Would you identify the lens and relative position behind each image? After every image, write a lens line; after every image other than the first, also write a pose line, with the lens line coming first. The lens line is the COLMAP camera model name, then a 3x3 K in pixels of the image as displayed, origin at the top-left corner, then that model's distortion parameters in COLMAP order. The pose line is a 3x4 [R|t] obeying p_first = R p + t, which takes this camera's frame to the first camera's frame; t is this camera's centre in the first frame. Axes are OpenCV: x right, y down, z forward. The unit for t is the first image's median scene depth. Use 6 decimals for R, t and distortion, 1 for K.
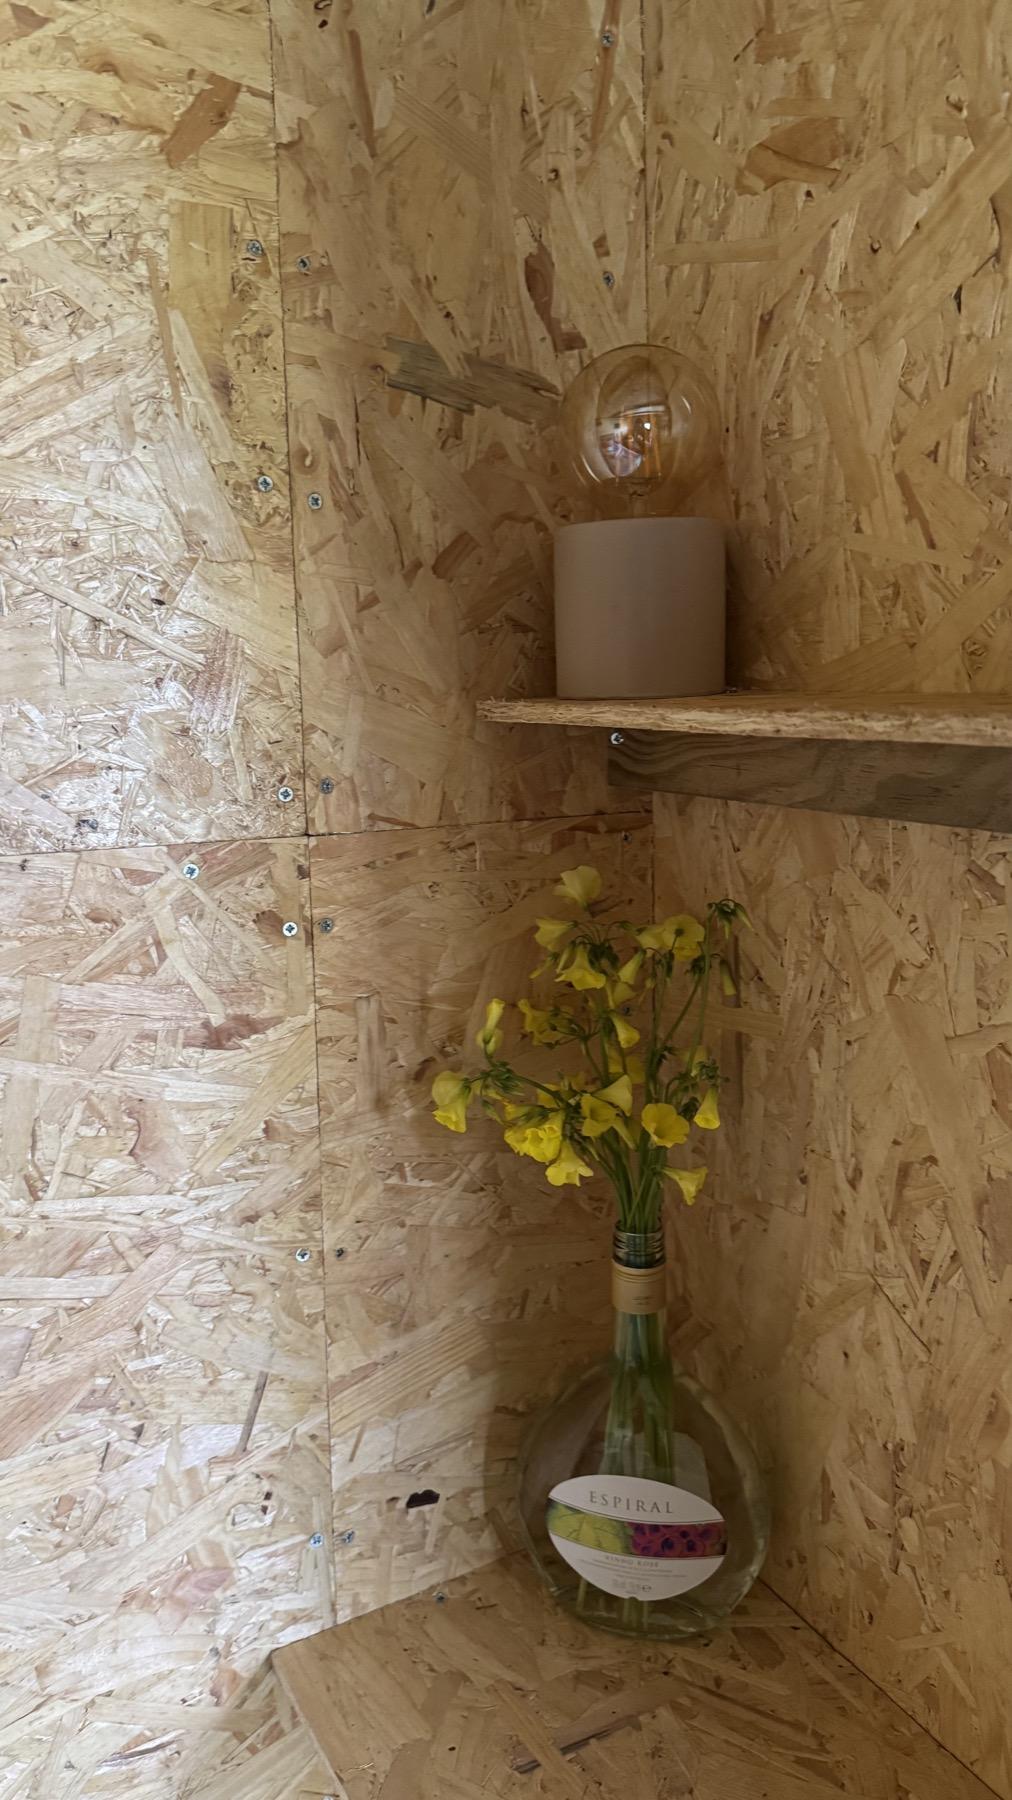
lens RADIAL K [[1254.2, 0, 494.7], [0, 1254.2, 896.4], [0, 0, 1]] dist [0.100754, -0.163287]
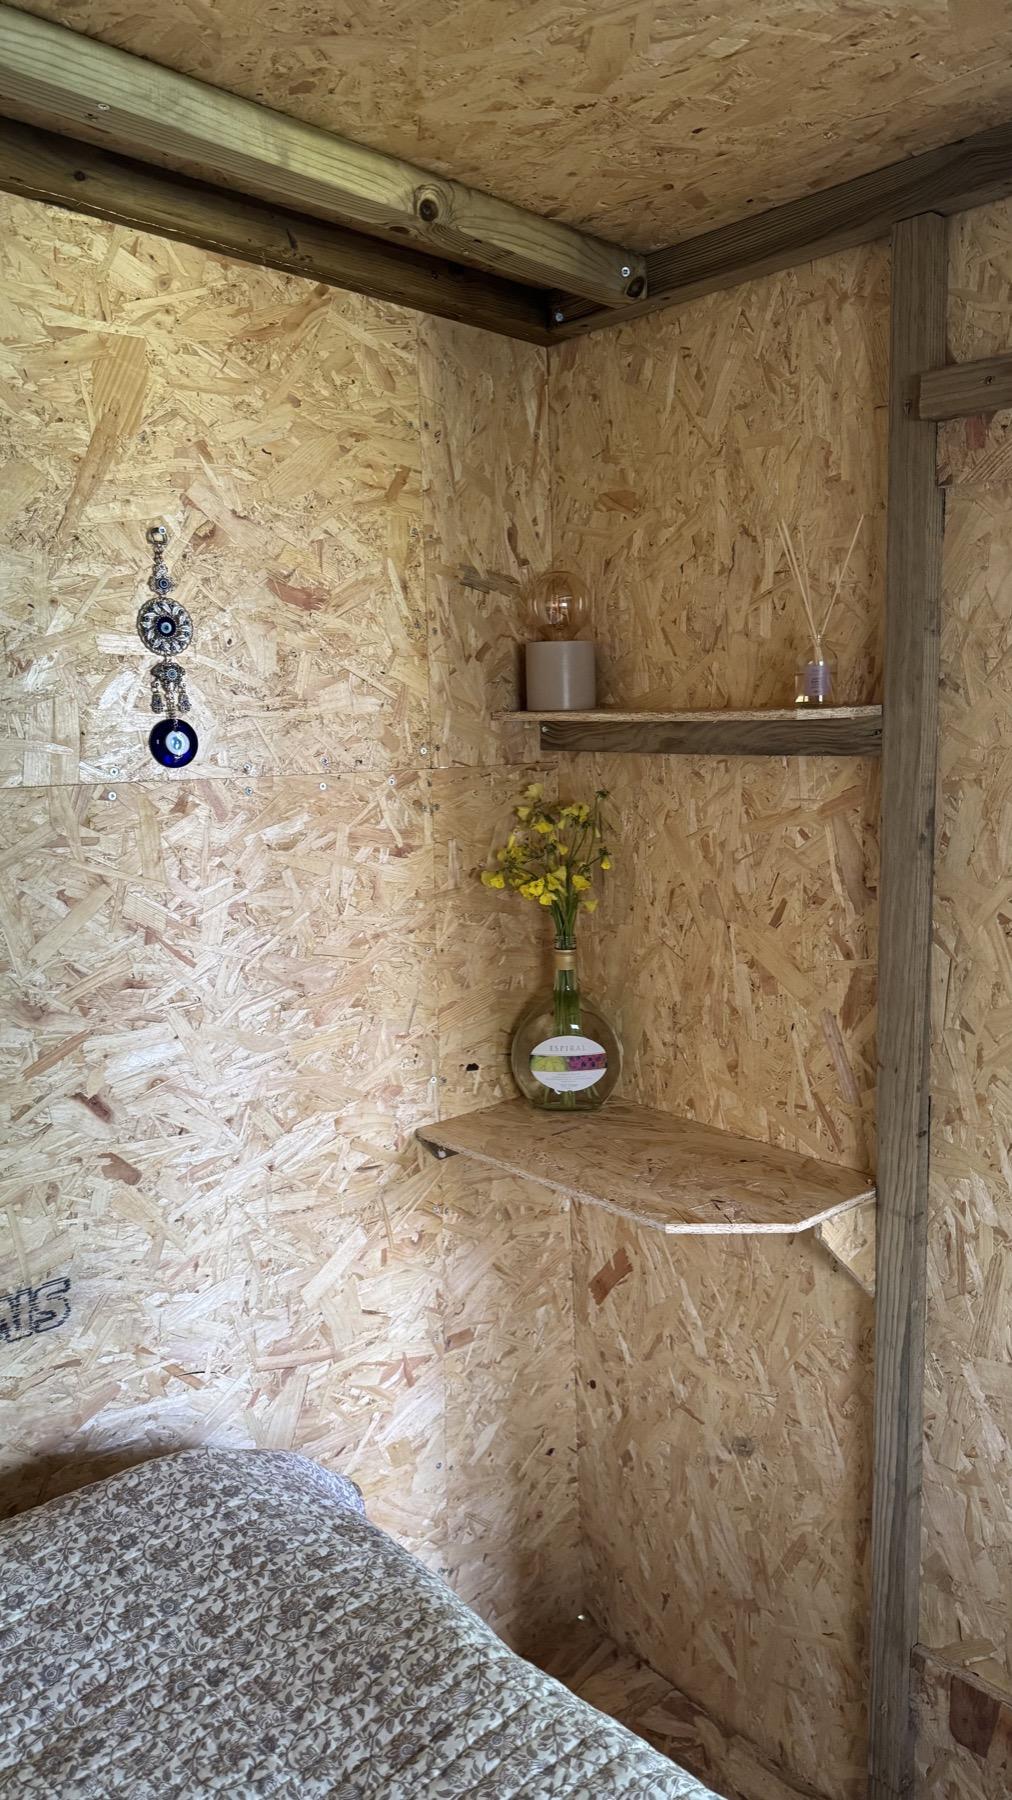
lens RADIAL K [[1254.2, 0, 499.0], [0, 1254.2, 902.9], [0, 0, 1]] dist [0.100754, -0.163287]
pose [[0.974504, -0.034207, 0.221748, -0.565511], [0.038780, 0.999115, -0.016300, 0.252452], [-0.220994, 0.024484, 0.974968, -1.357870]]
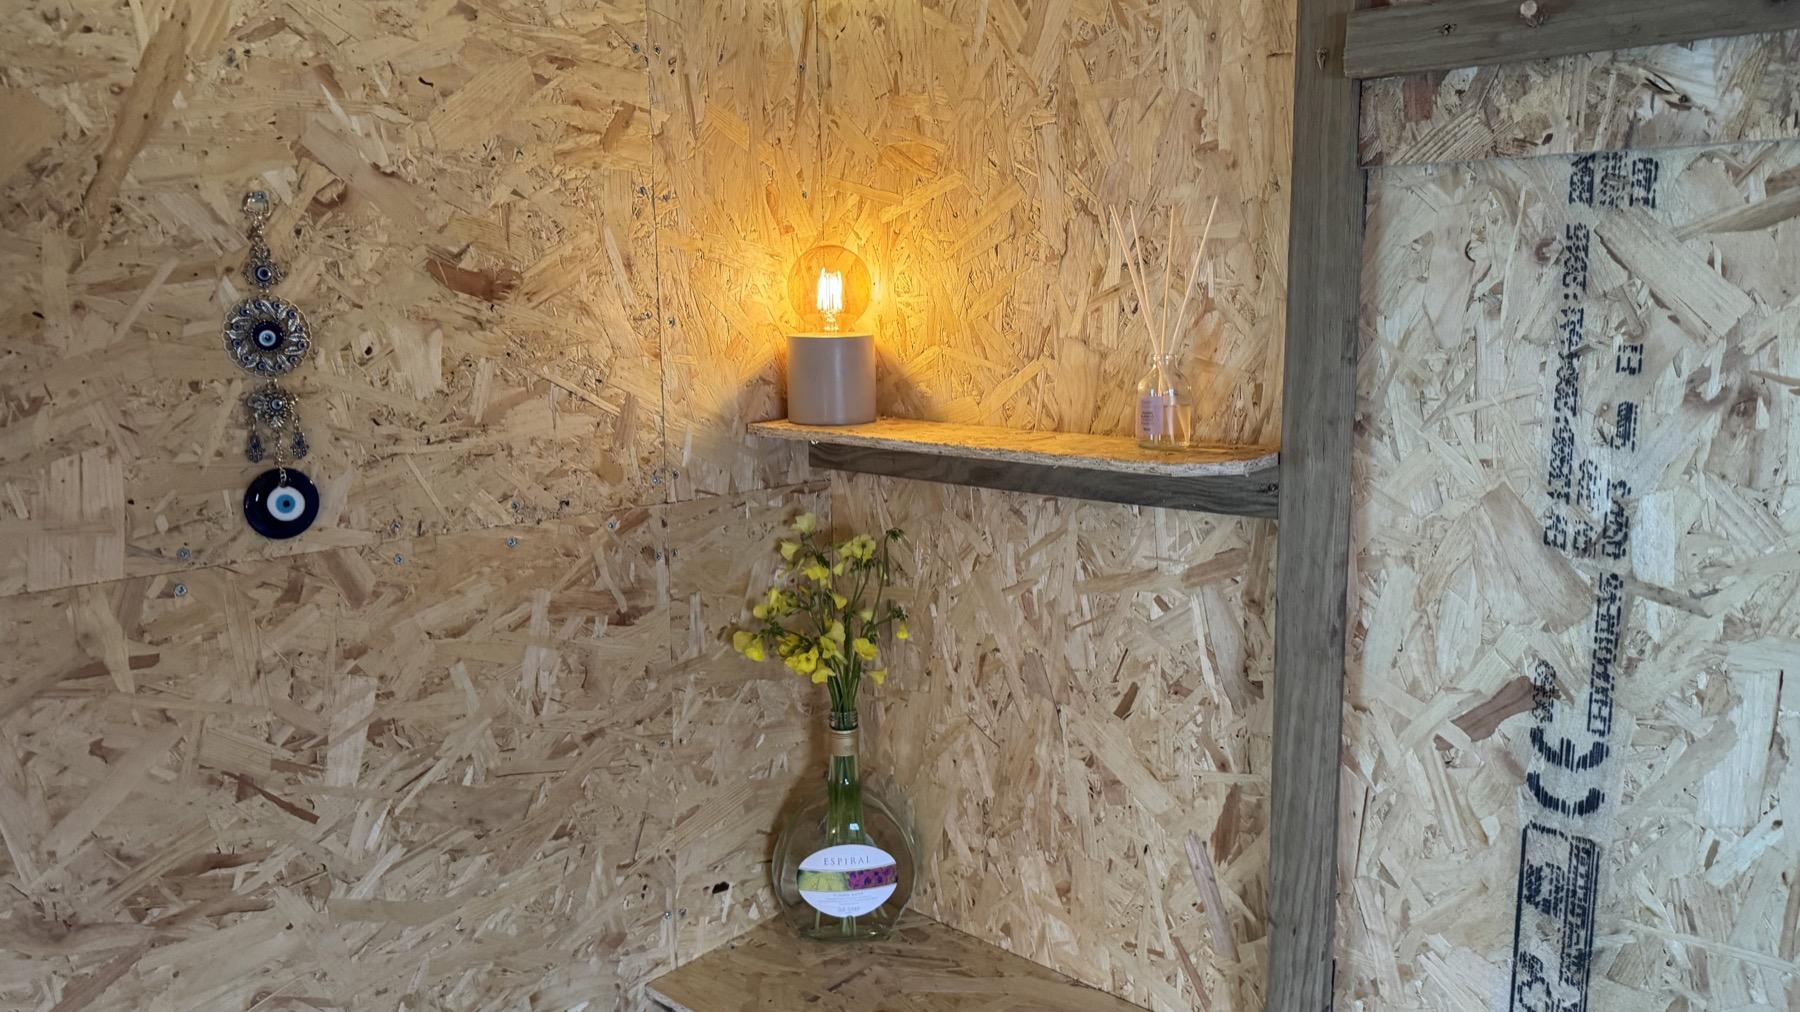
lens RADIAL K [[1254.2, 0, 887.6], [0, 1254.2, 487.7], [0, 0, 1]] dist [0.100754, -0.163287]
pose [[0.939827, -0.036035, 0.339745, -0.462534], [0.045853, 0.998729, -0.020913, -0.018388], [-0.338560, 0.035233, 0.940285, -0.790755]]
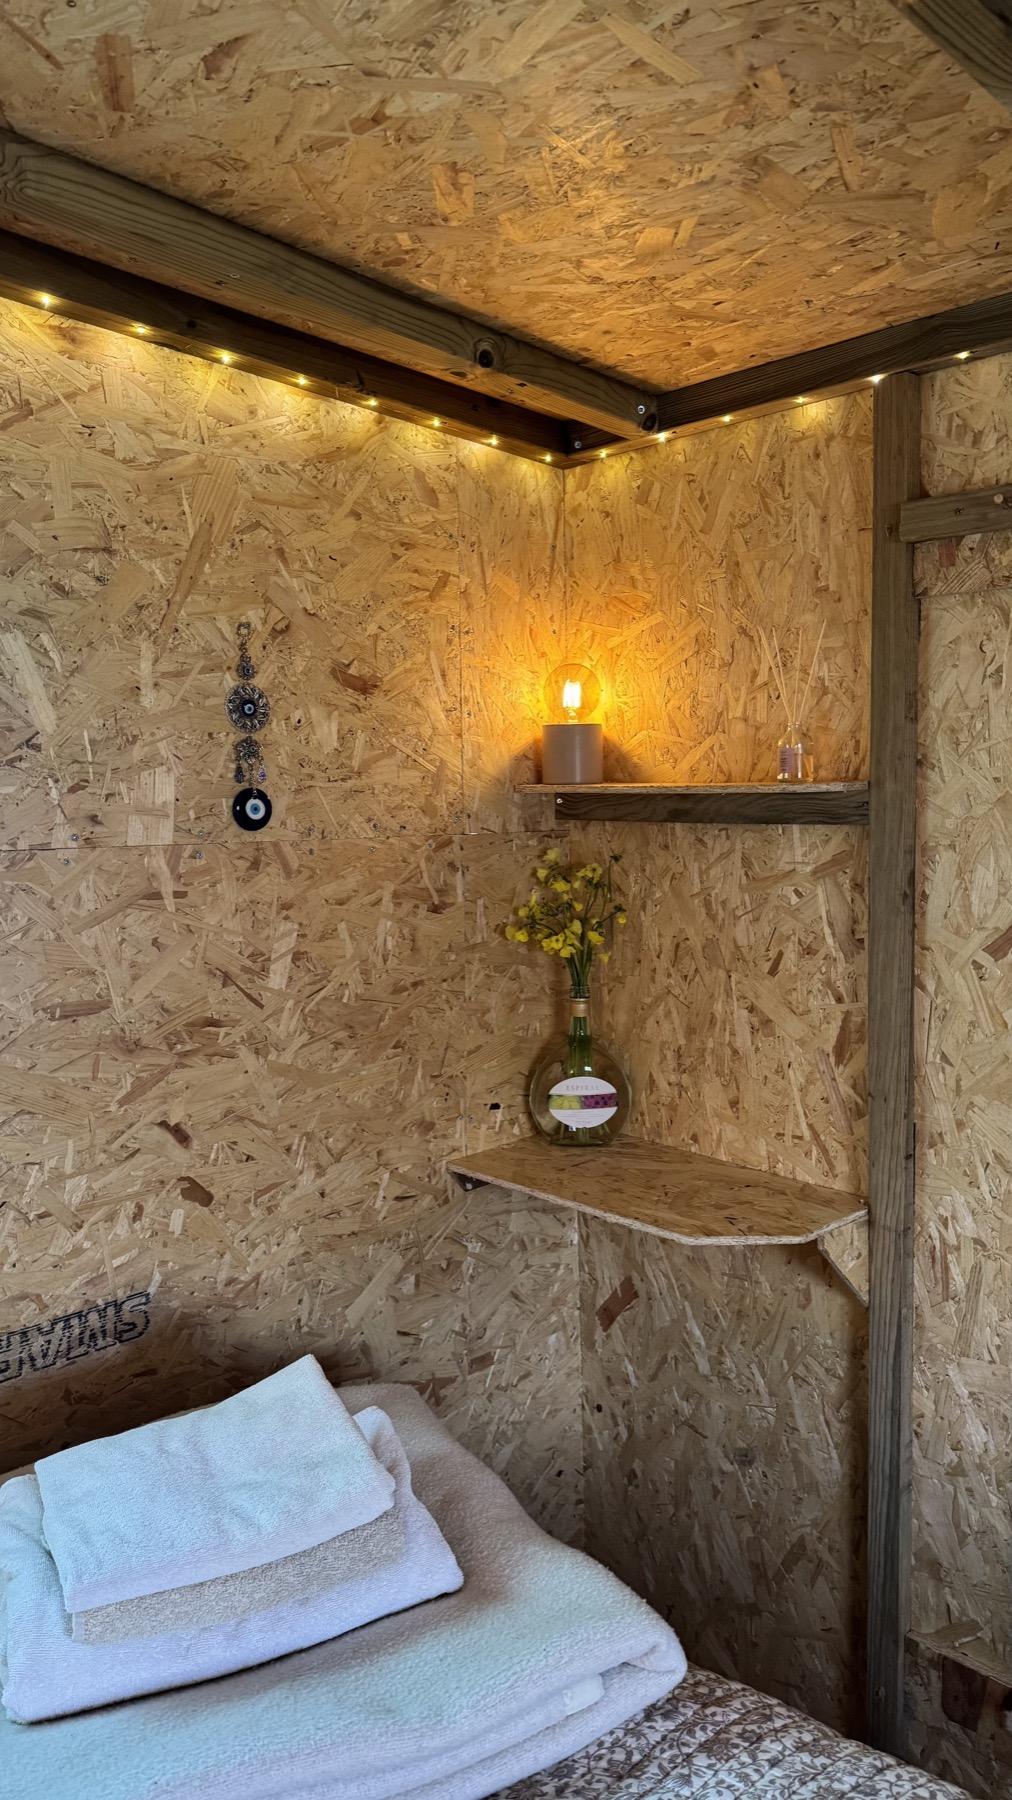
lens RADIAL K [[1254.2, 0, 492.2], [0, 1254.2, 902.0], [0, 0, 1]] dist [0.100754, -0.163287]
pose [[0.962662, -0.015842, 0.270243, -0.817537], [0.038478, 0.996158, -0.078671, 0.308813], [-0.267959, 0.086132, 0.959573, -1.571080]]
